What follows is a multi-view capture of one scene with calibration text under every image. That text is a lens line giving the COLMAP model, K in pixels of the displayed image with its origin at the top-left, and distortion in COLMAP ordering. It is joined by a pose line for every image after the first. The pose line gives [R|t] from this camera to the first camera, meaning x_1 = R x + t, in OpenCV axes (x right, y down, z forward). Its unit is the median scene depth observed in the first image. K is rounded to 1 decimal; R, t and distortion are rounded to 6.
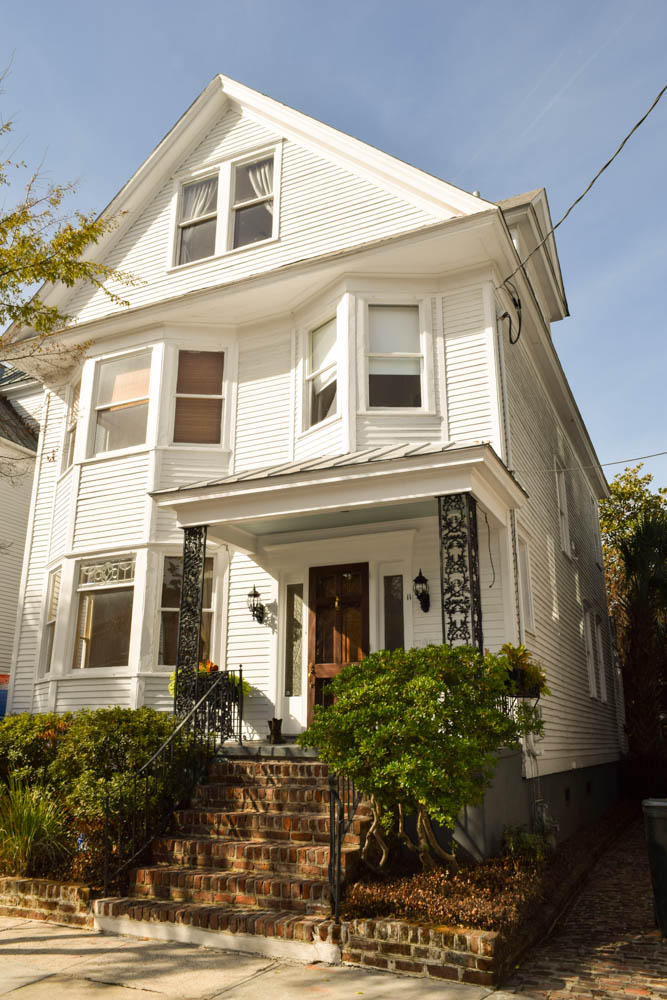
lens RADIAL K [[778.1, 0, 329.4], [0, 778.1, 504.7], [0, 0, 1]] dist [-0.023634, 0.013338]
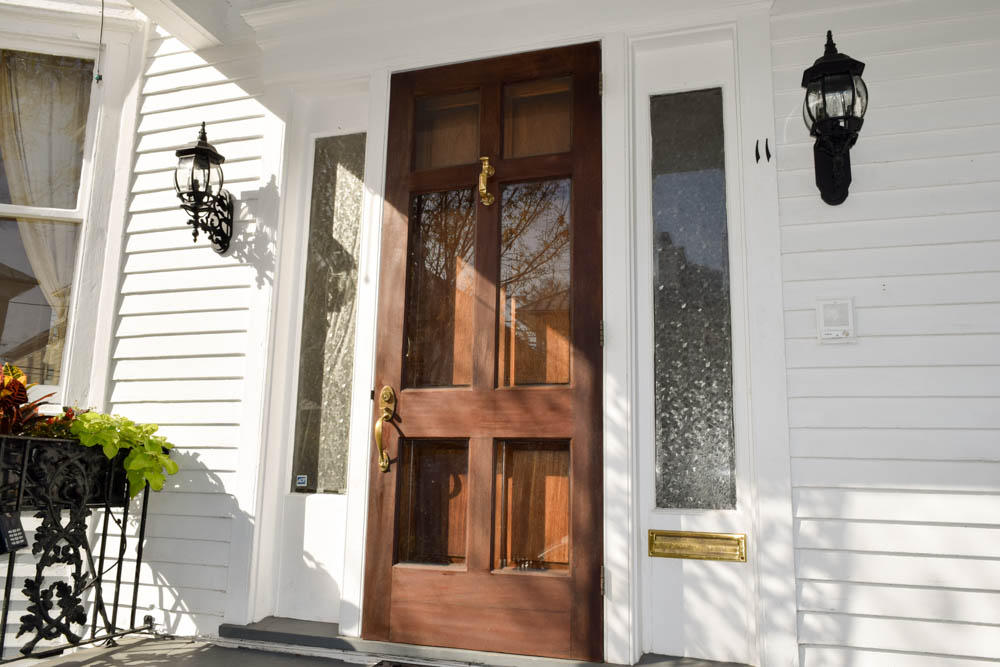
lens RADIAL K [[778.1, 0, 500.0], [0, 778.1, 333.5], [0, 0, 1]] dist [-0.023634, 0.013338]
pose [[0.991833, 0.040954, 0.120787, -0.016093], [-0.055115, 0.991679, 0.116339, 0.148709], [-0.115017, -0.122046, 0.985838, 0.711484]]
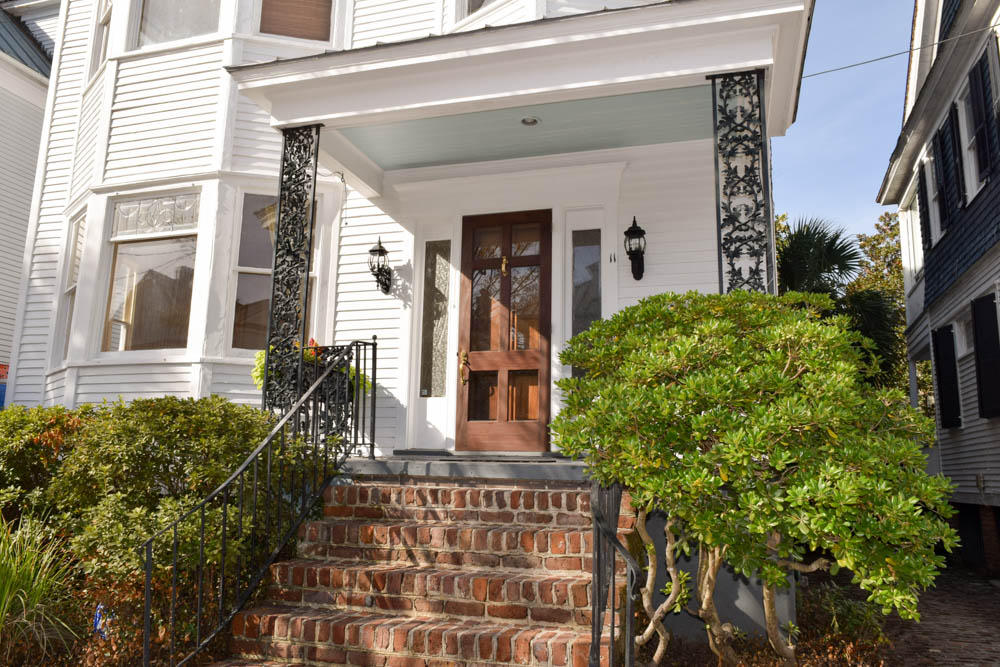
lens RADIAL K [[778.1, 0, 500.0], [0, 778.1, 333.5], [0, 0, 1]] dist [-0.023634, 0.013338]
pose [[0.989570, 0.042243, 0.137718, -0.085921], [-0.057788, 0.992150, 0.110903, 0.109739], [-0.131952, -0.117705, 0.984243, 0.311872]]
